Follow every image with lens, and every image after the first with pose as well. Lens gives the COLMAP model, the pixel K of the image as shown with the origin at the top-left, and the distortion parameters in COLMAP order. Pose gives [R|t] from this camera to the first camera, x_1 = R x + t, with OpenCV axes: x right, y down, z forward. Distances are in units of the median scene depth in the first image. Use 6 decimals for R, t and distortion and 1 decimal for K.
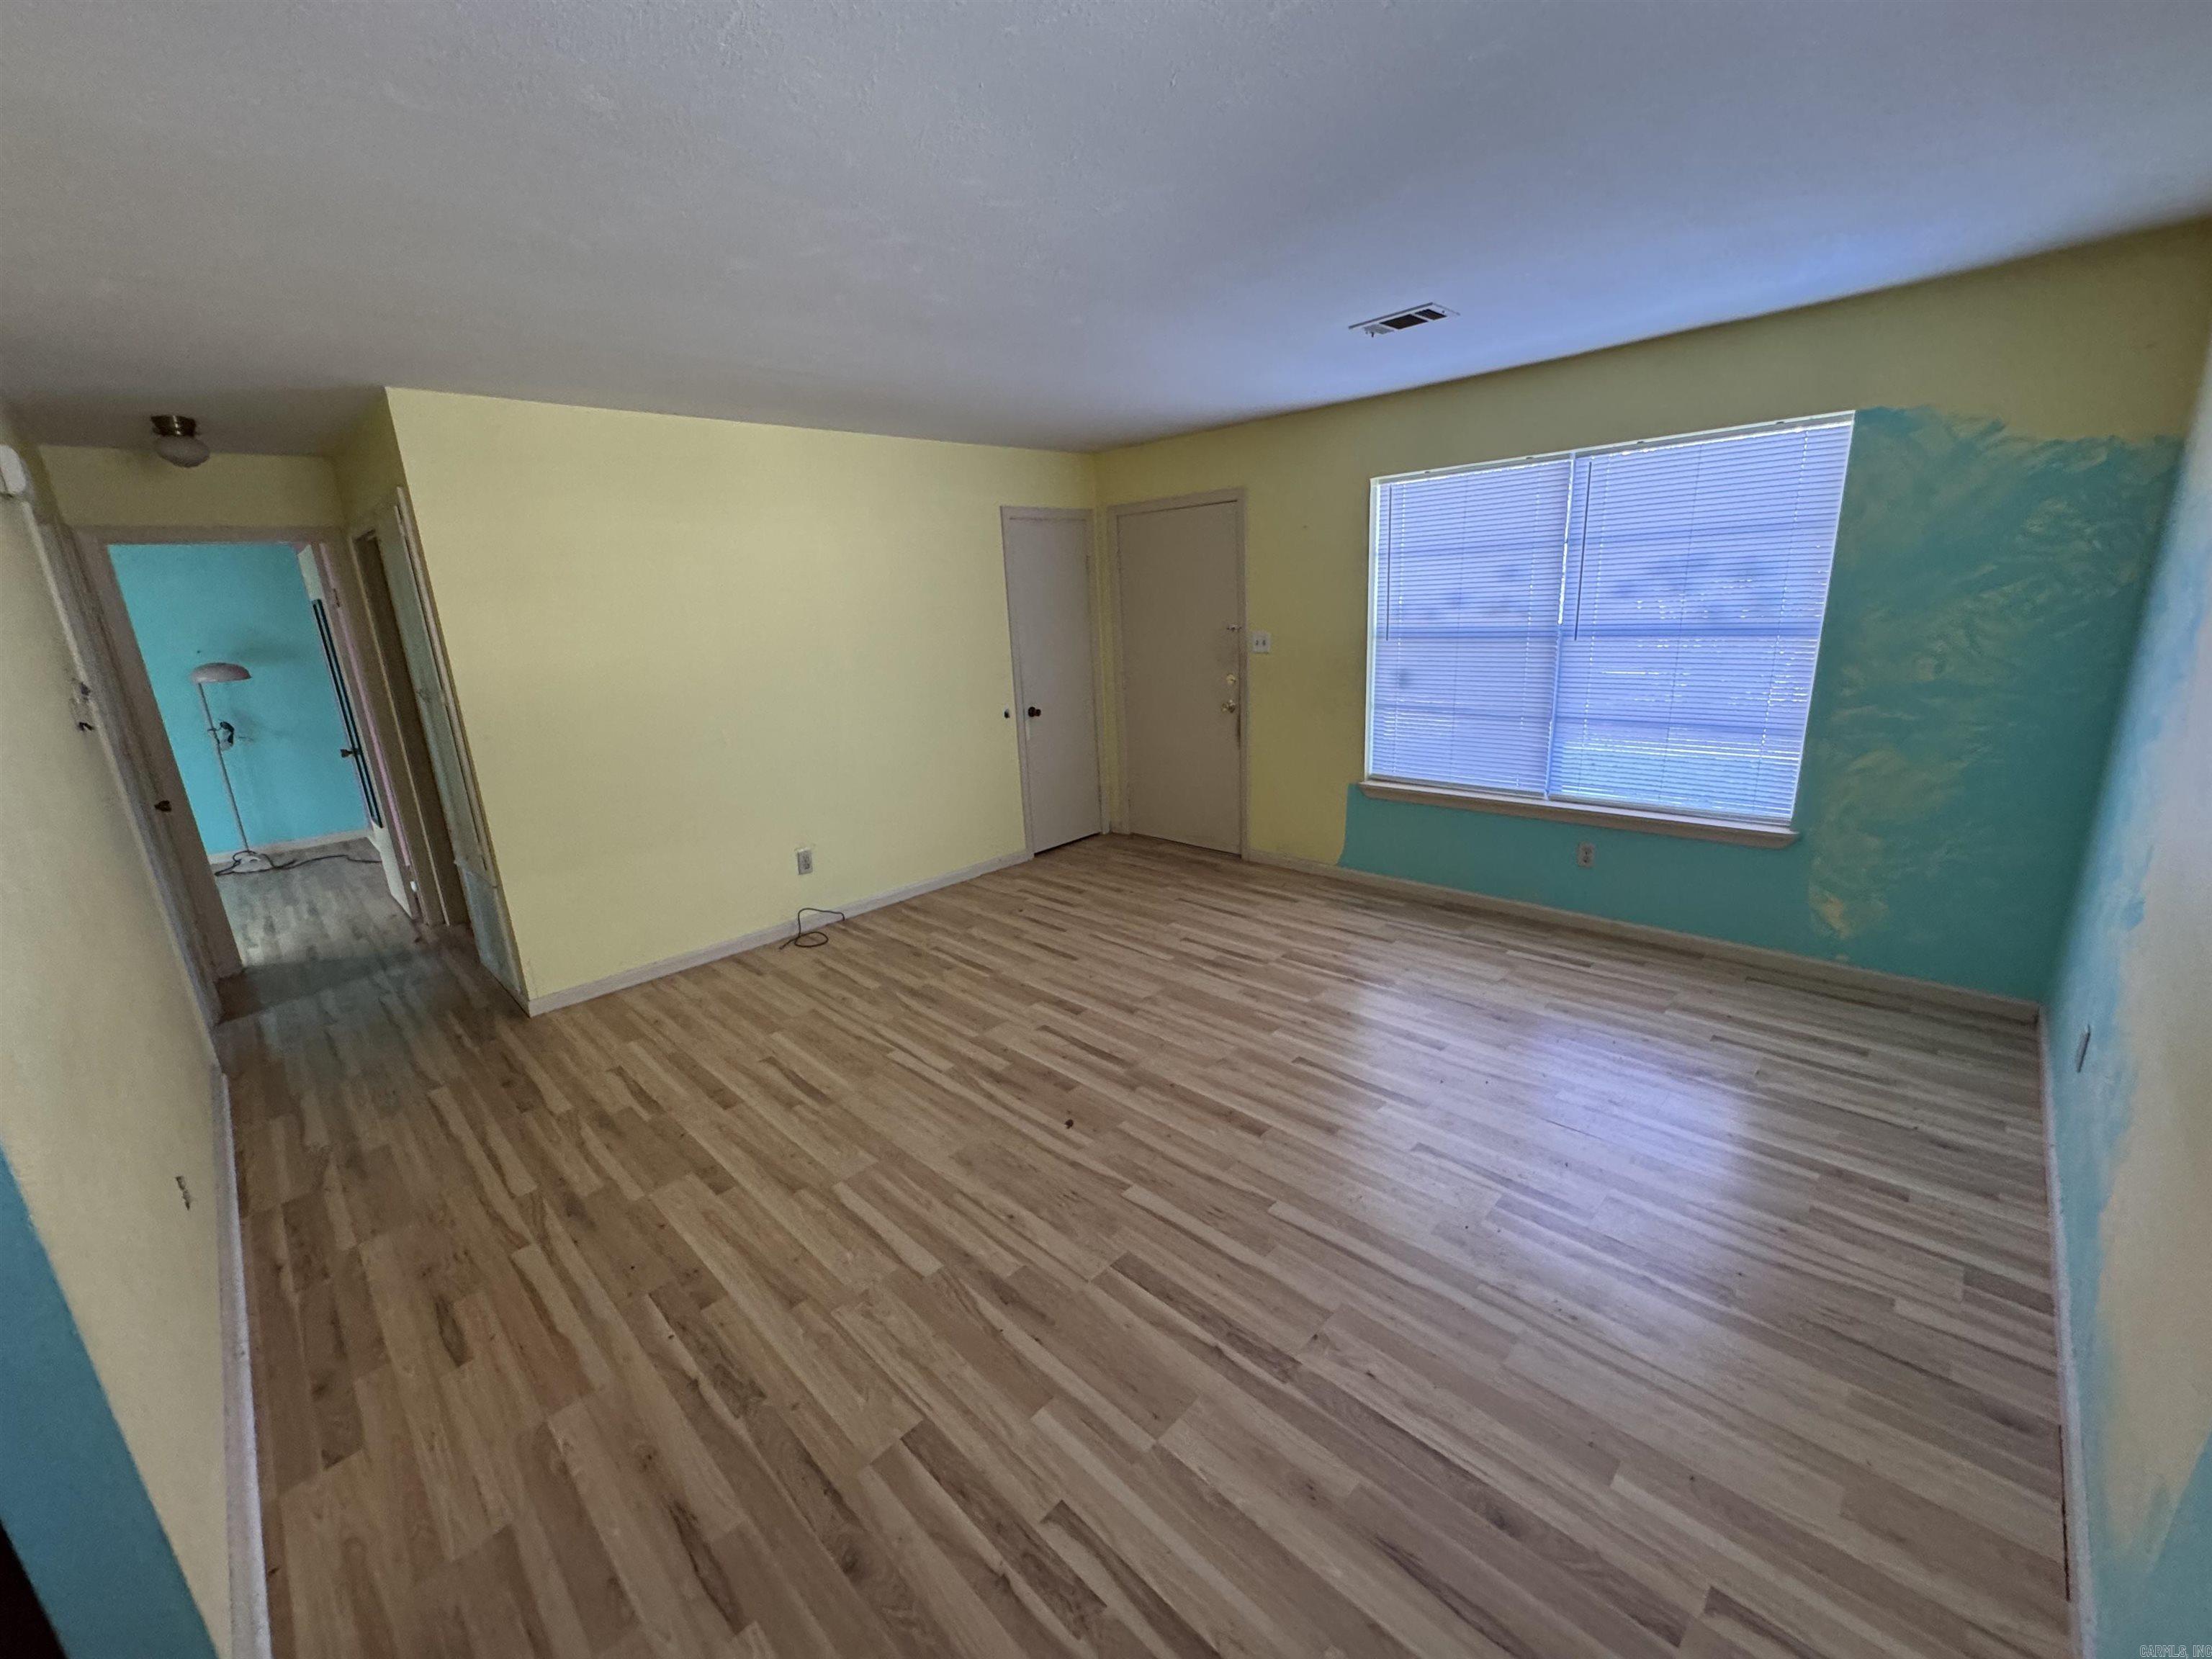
lens RADIAL K [[882.1, 0, 1112.7], [0, 882.1, 830.8], [0, 0, 1]] dist [-0.005305, 0.000976]
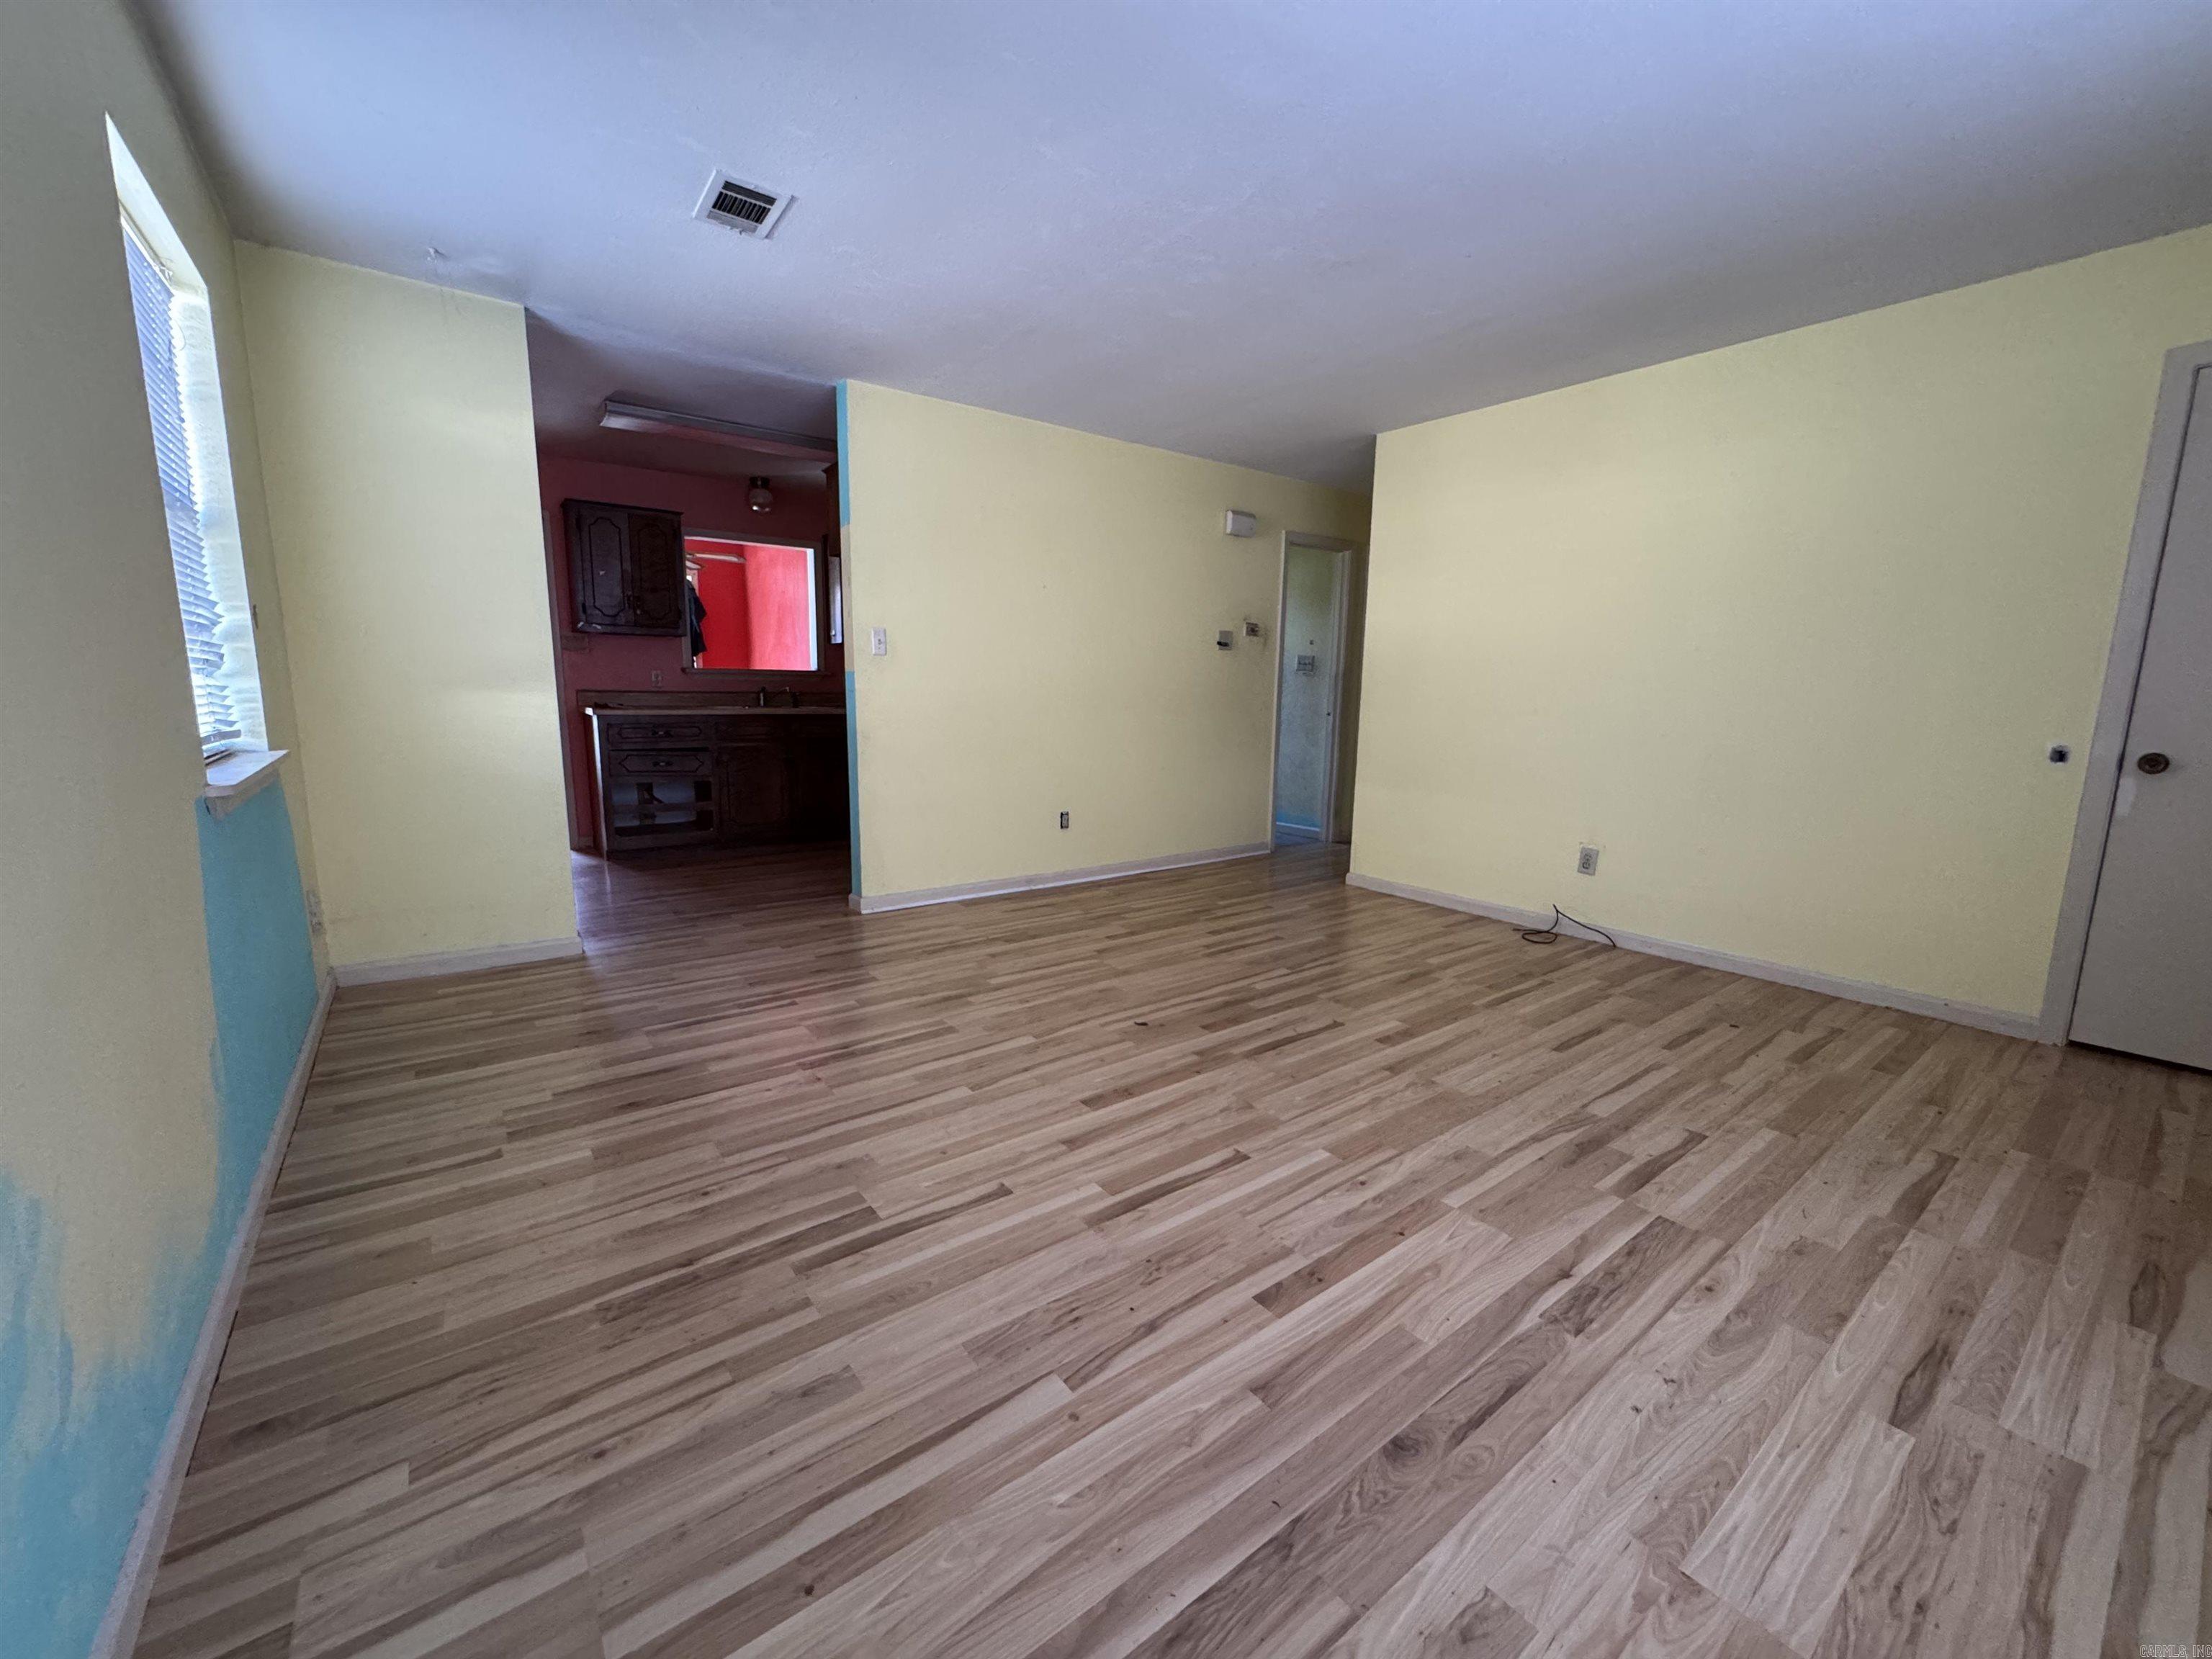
lens RADIAL K [[882.1, 0, 1101.2], [0, 882.1, 827.1], [0, 0, 1]] dist [-0.005305, 0.000976]
pose [[-0.152095, 0.203698, -0.967147, 0.868123], [-0.262176, 0.935162, 0.238192, -0.118700], [0.952959, 0.289791, -0.088829, 0.909141]]
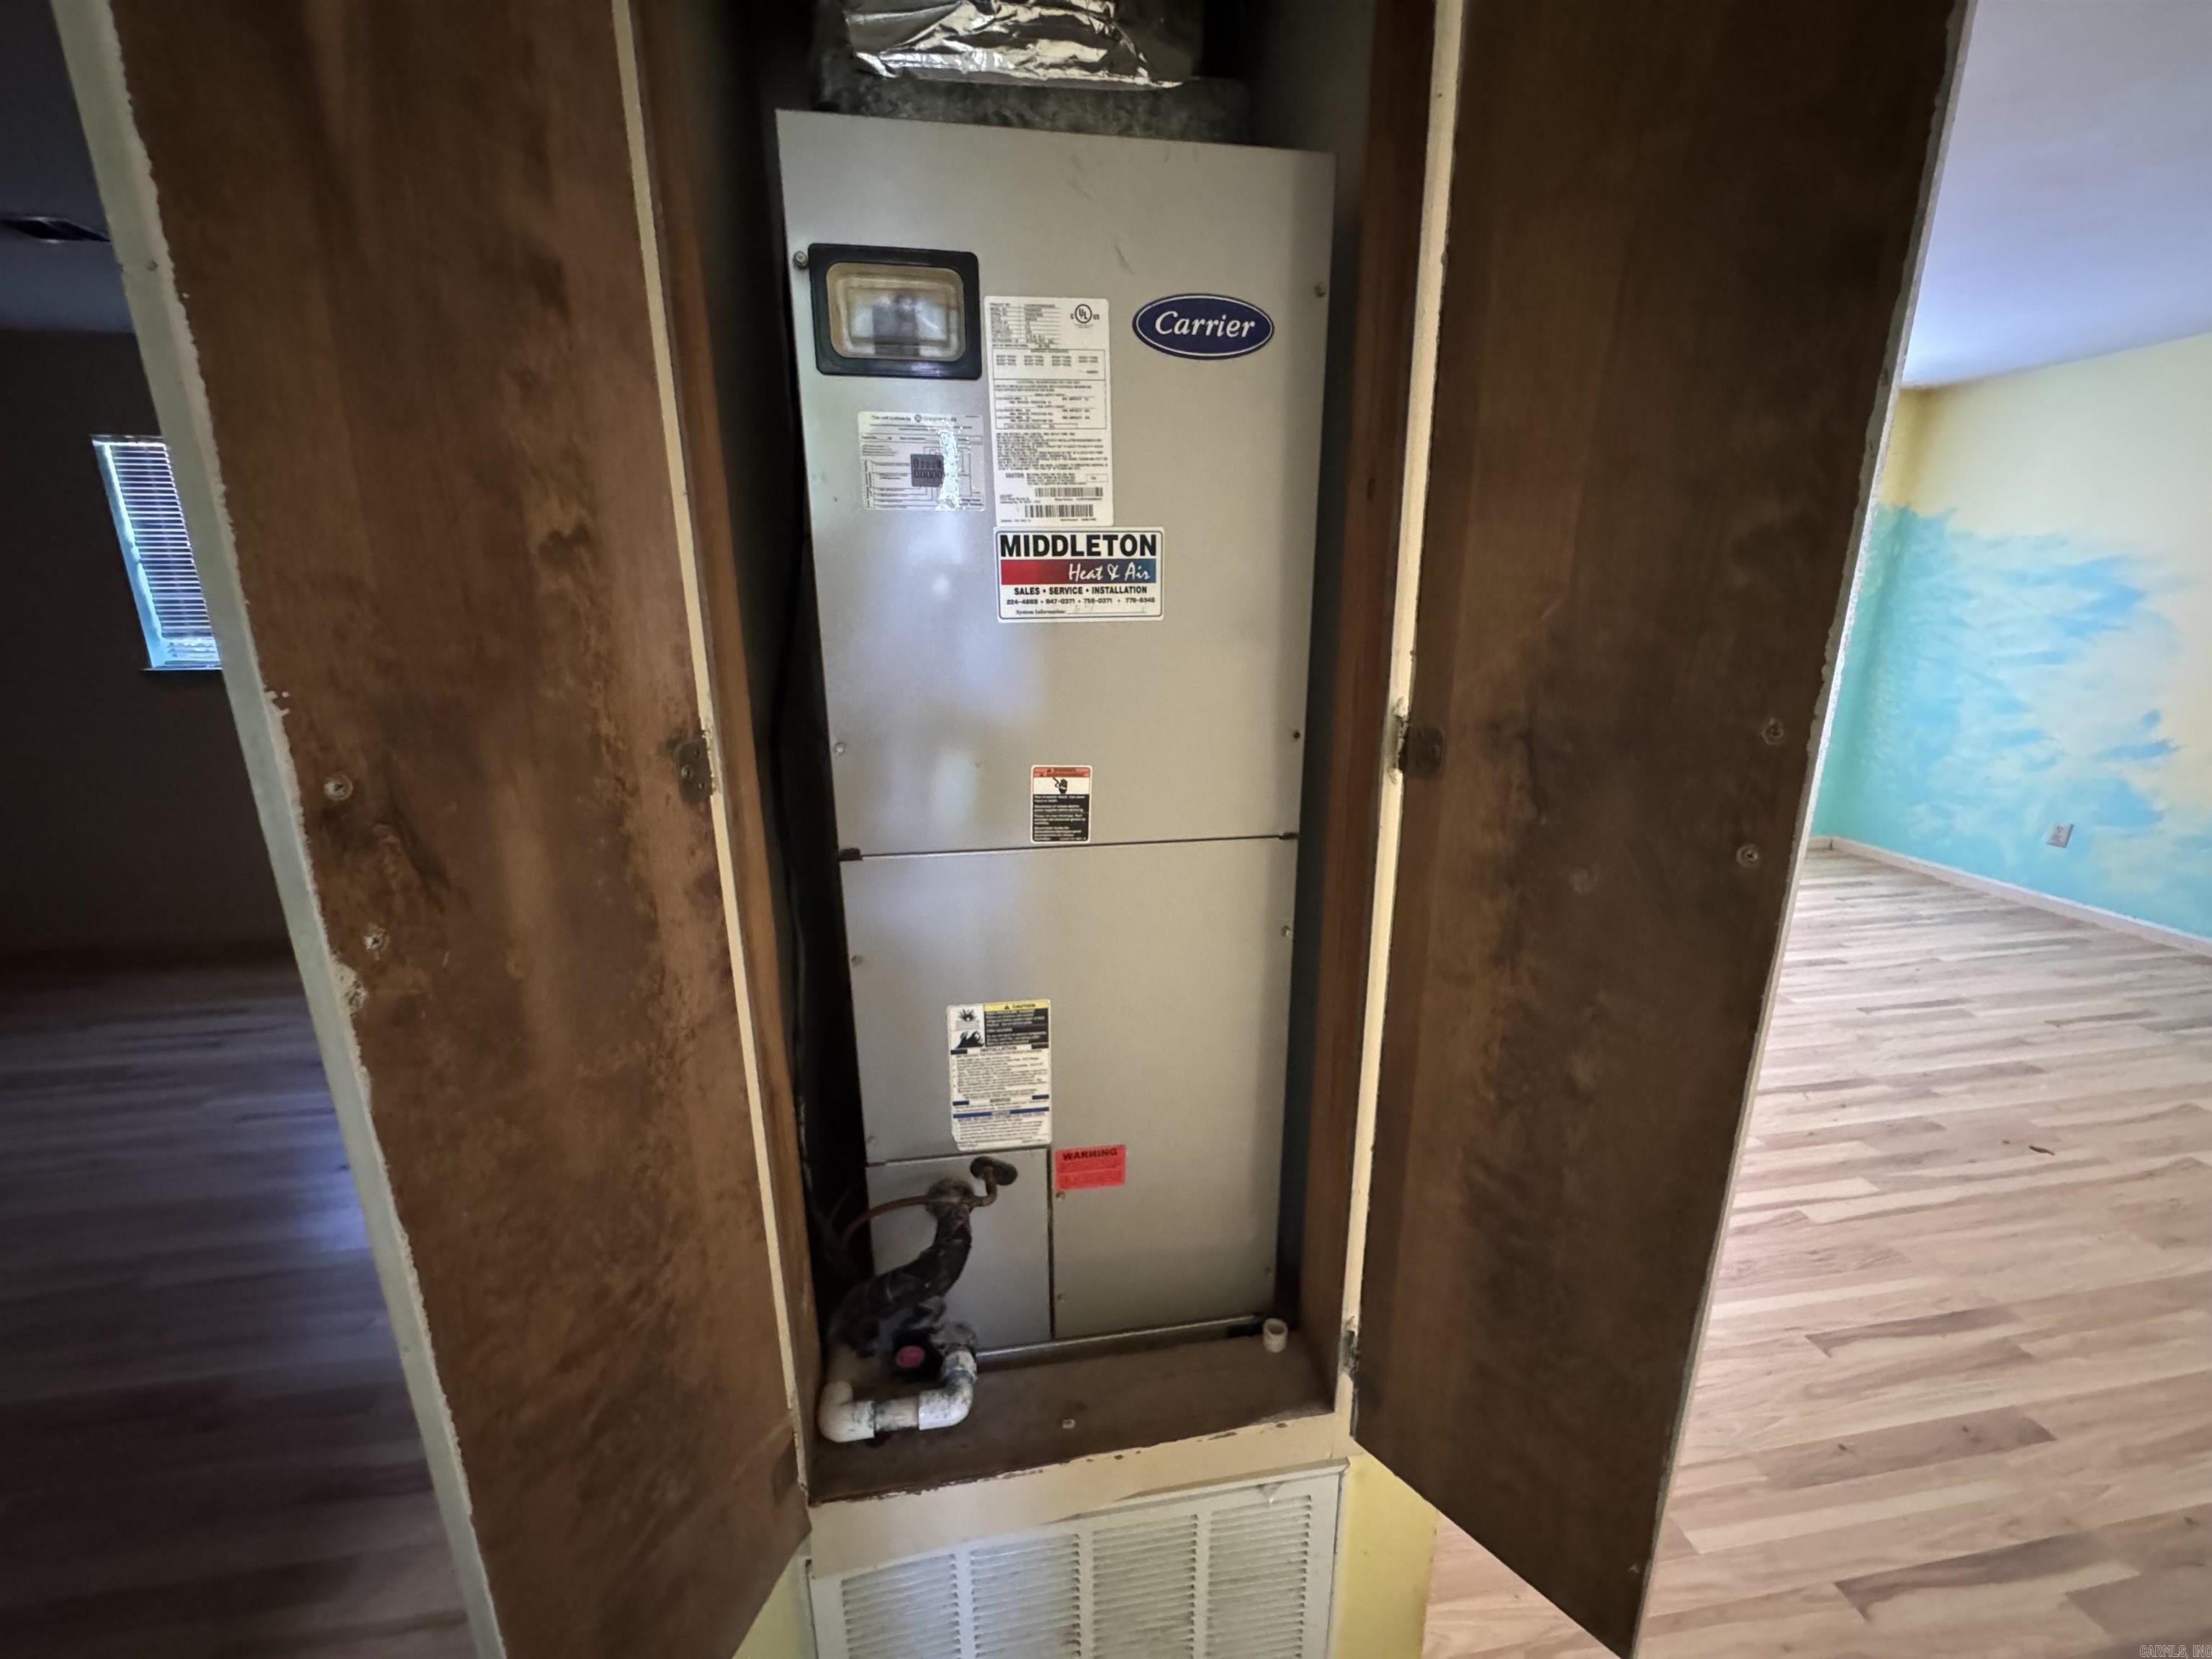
lens RADIAL K [[882.1, 0, 1110.2], [0, 882.1, 828.3], [0, 0, 1]] dist [-0.005305, 0.000976]
pose [[0.592955, -0.160643, 0.789049, -1.122808], [0.185778, 0.980754, 0.060064, -0.180281], [-0.783512, 0.110973, 0.611387, 1.070867]]
